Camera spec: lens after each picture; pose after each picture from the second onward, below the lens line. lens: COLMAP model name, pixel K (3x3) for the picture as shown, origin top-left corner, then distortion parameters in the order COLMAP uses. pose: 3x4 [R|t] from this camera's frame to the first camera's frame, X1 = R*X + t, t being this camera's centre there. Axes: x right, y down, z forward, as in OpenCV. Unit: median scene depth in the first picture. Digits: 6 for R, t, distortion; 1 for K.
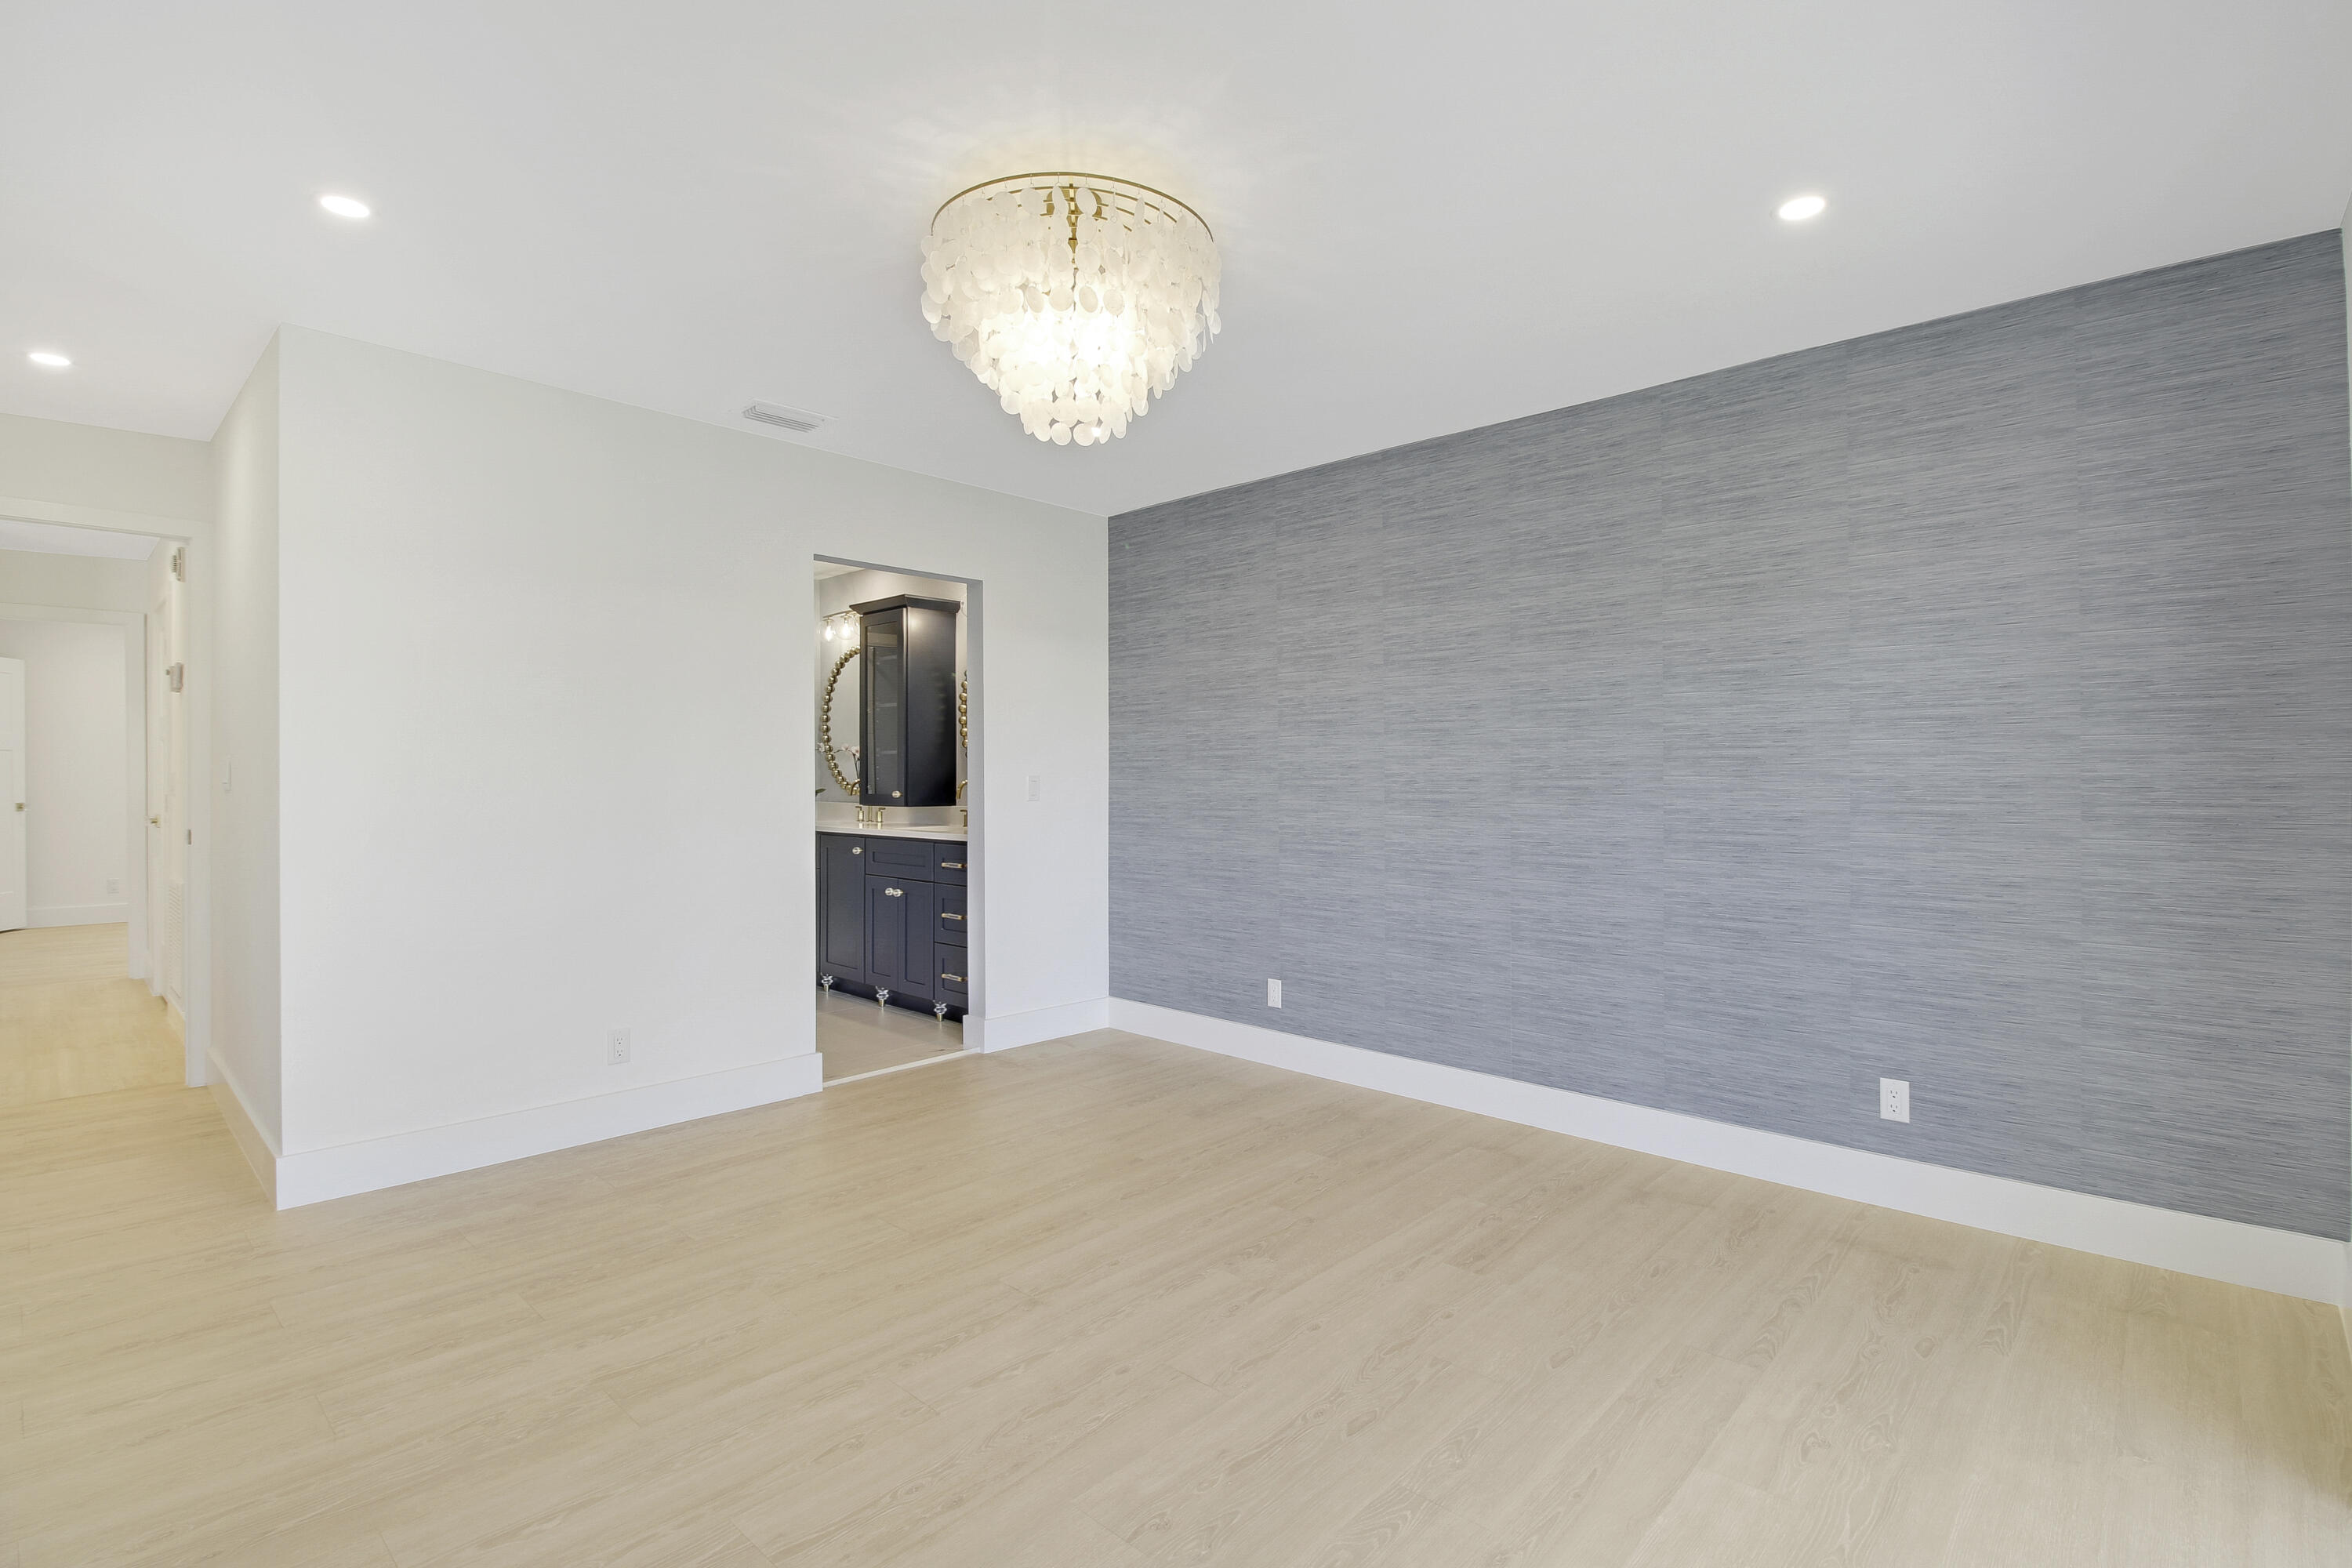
lens RADIAL K [[1058.3, 0, 1176.0], [0, 1058.3, 784.0], [0, 0, 1]] dist [-0.000209, -0.025160]
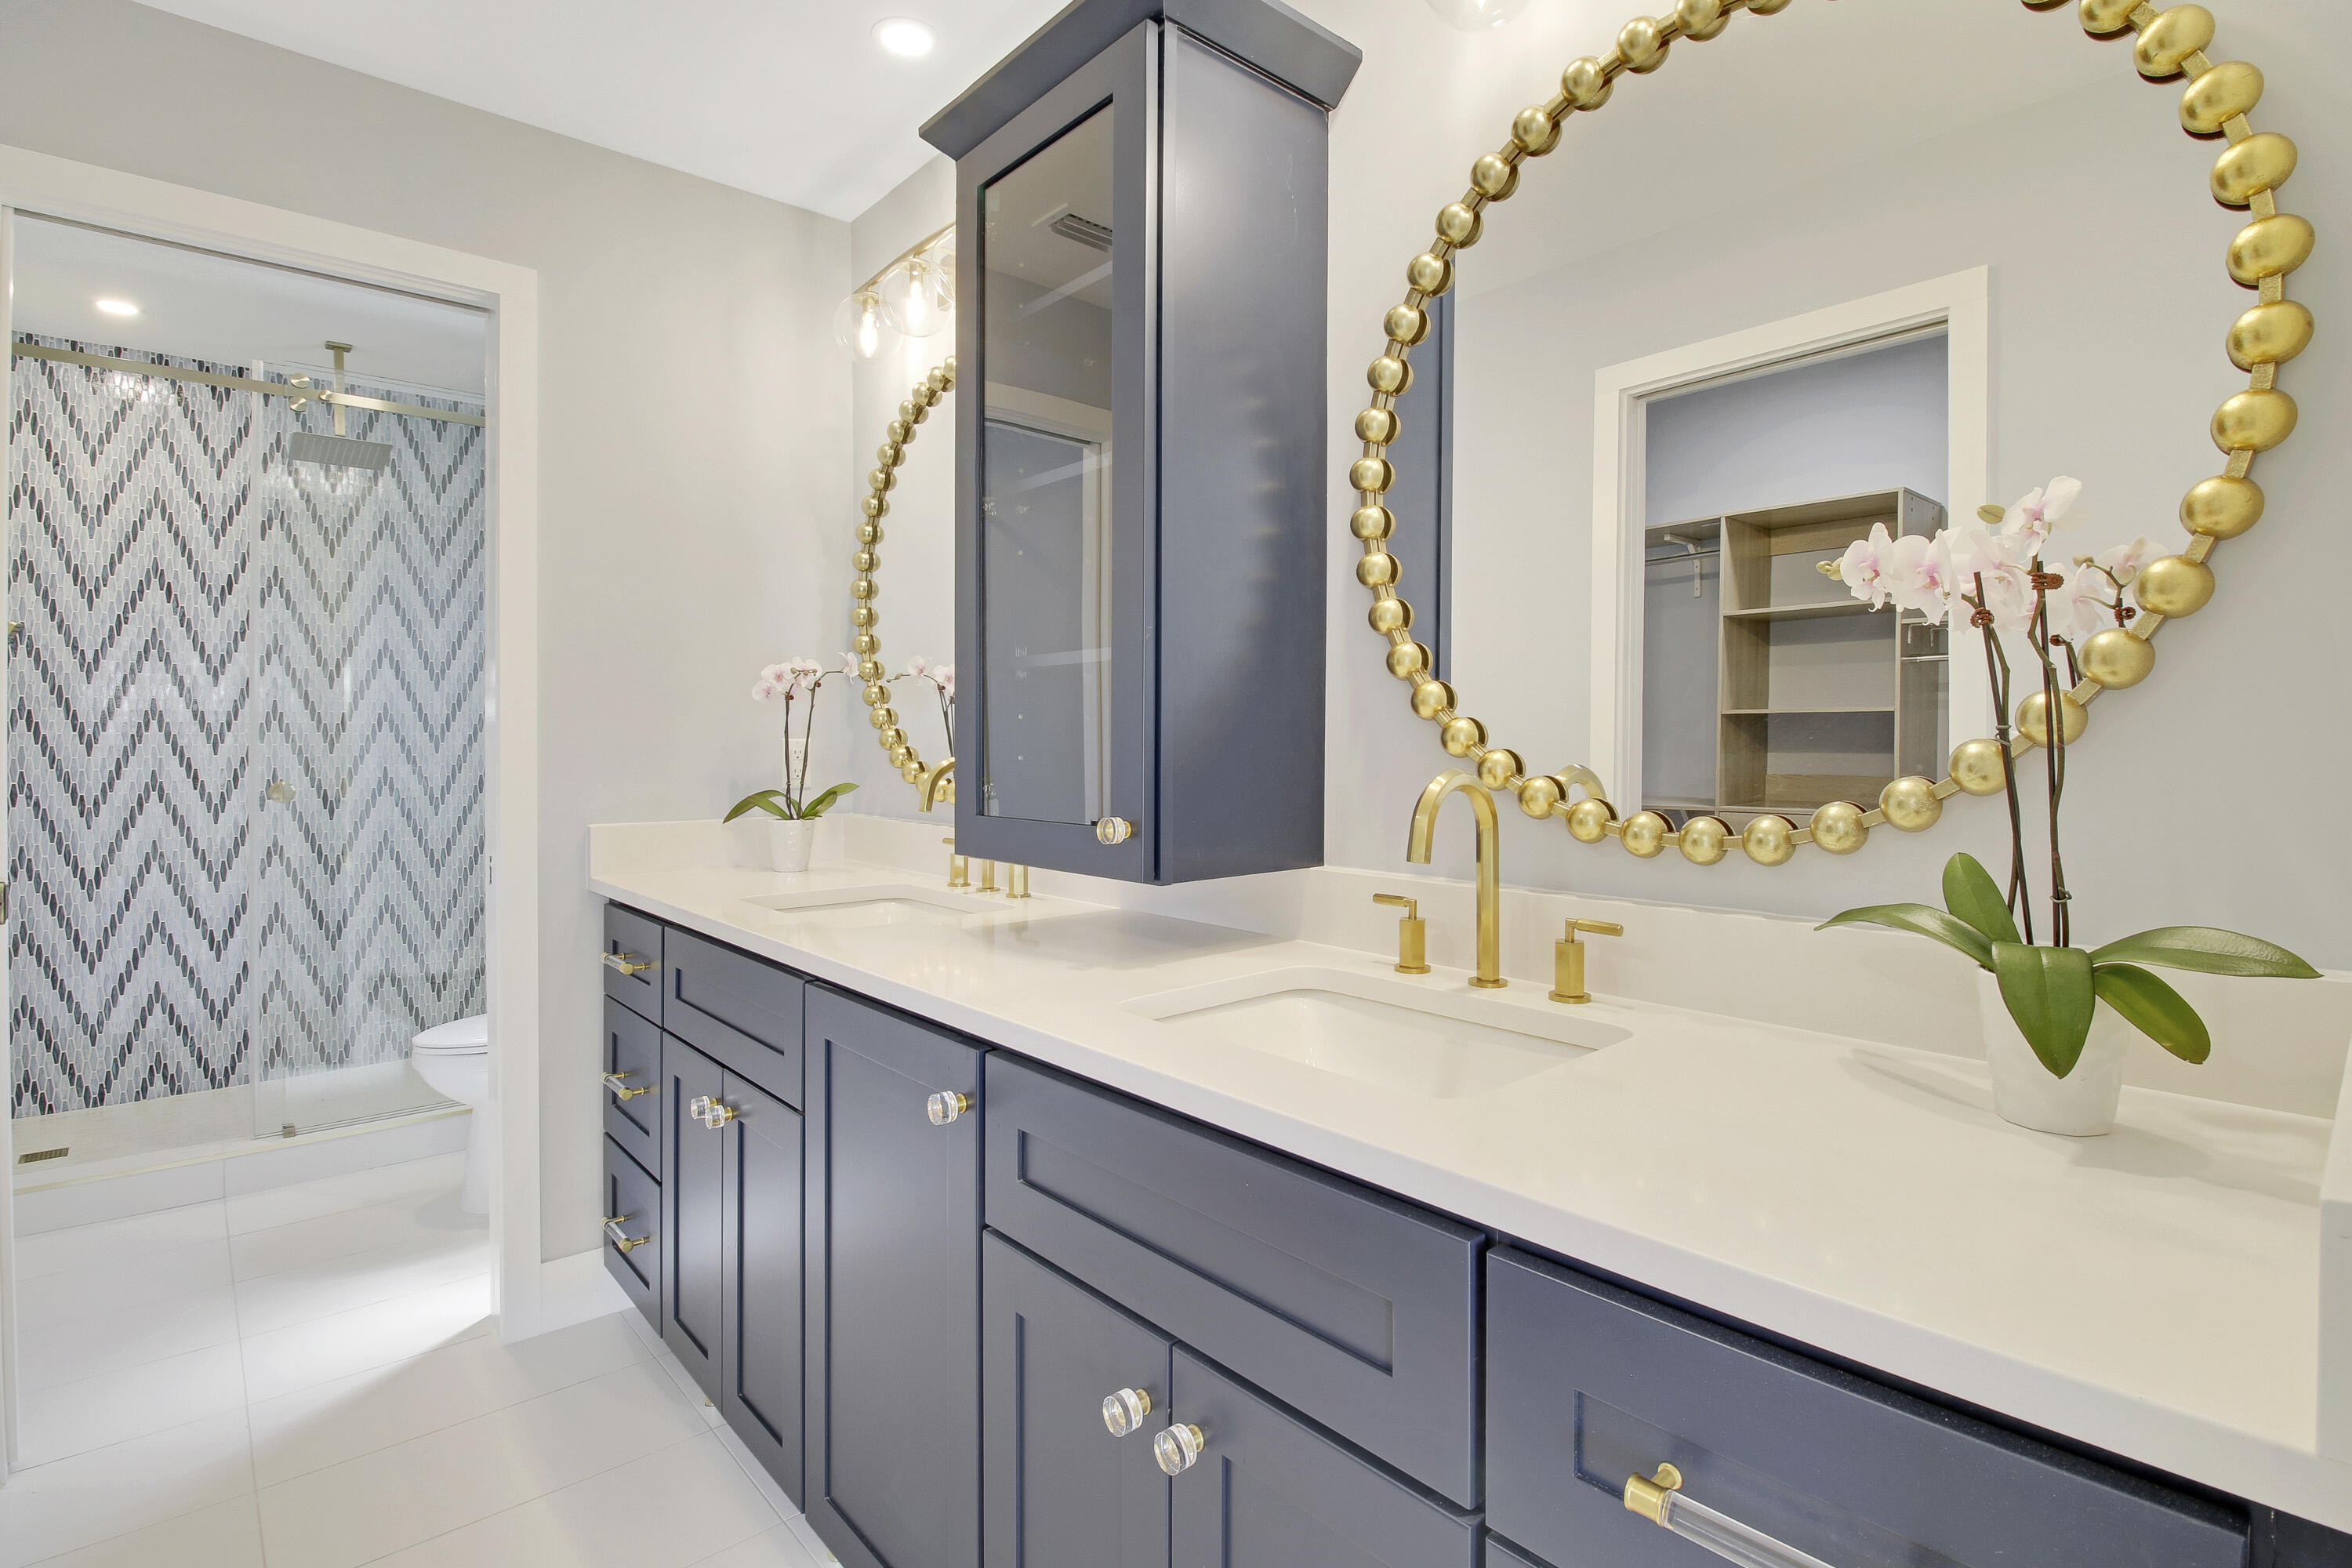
lens RADIAL K [[1162.9, 0, 1176.8], [0, 1162.9, 769.4], [0, 0, 1]] dist [0.003888, -0.018564]
pose [[0.994686, 0.006643, -0.102743, -0.204984], [-0.005029, 0.999860, 0.015962, -0.006744], [0.102834, -0.015361, 0.994580, 0.687304]]
